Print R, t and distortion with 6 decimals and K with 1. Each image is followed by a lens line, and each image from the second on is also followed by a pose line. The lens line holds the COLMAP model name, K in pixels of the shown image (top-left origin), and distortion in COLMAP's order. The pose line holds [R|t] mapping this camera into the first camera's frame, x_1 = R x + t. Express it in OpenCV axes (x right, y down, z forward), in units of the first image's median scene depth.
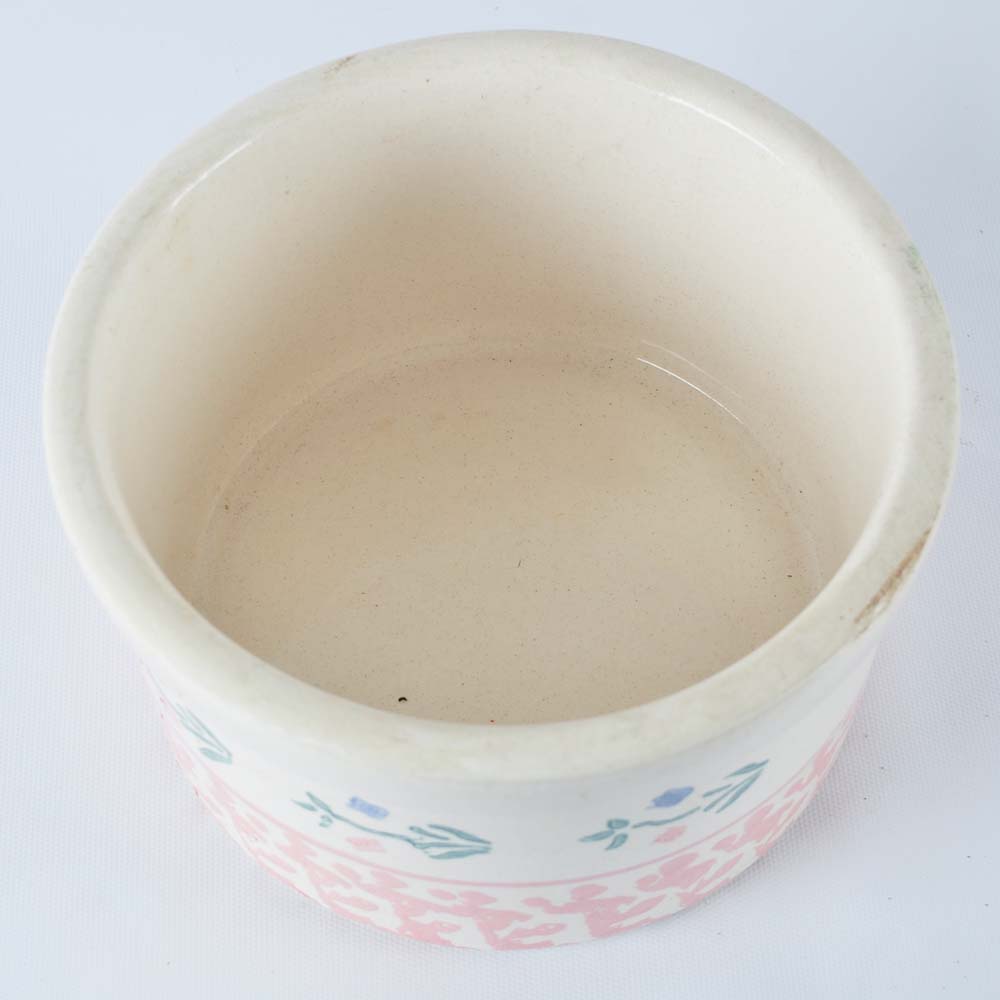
lens RADIAL K [[2152.1, 0, 496.0], [0, 2152.1, 507.9], [0, 0, 1]] dist [0.069955, 0.000000]
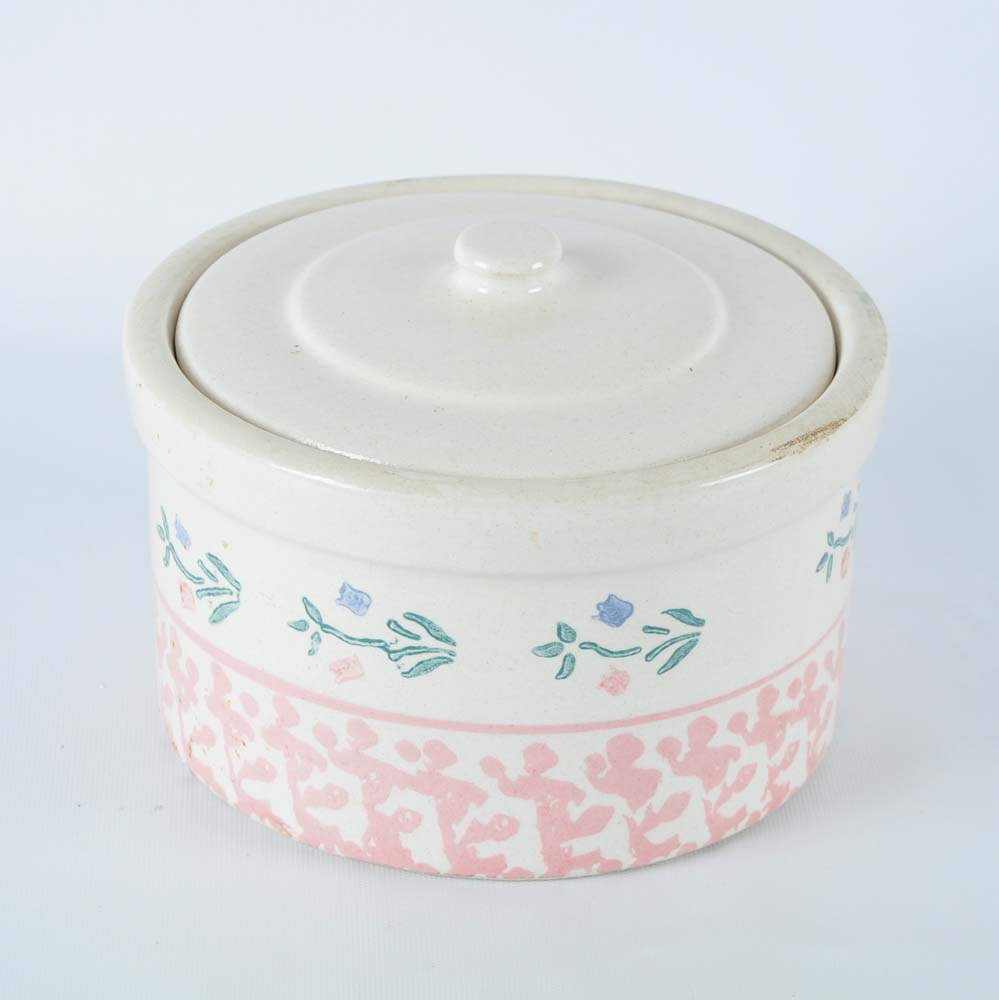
lens RADIAL K [[3866.5, 0, 500.5], [0, 3866.5, 477.6], [0, 0, 1]] dist [0.657143, 0.000000]
pose [[0.994645, 0.075830, -0.070224, 0.155732], [-0.101082, 0.855358, -0.508080, 1.097642], [0.021539, 0.512457, 0.858442, -0.801847]]
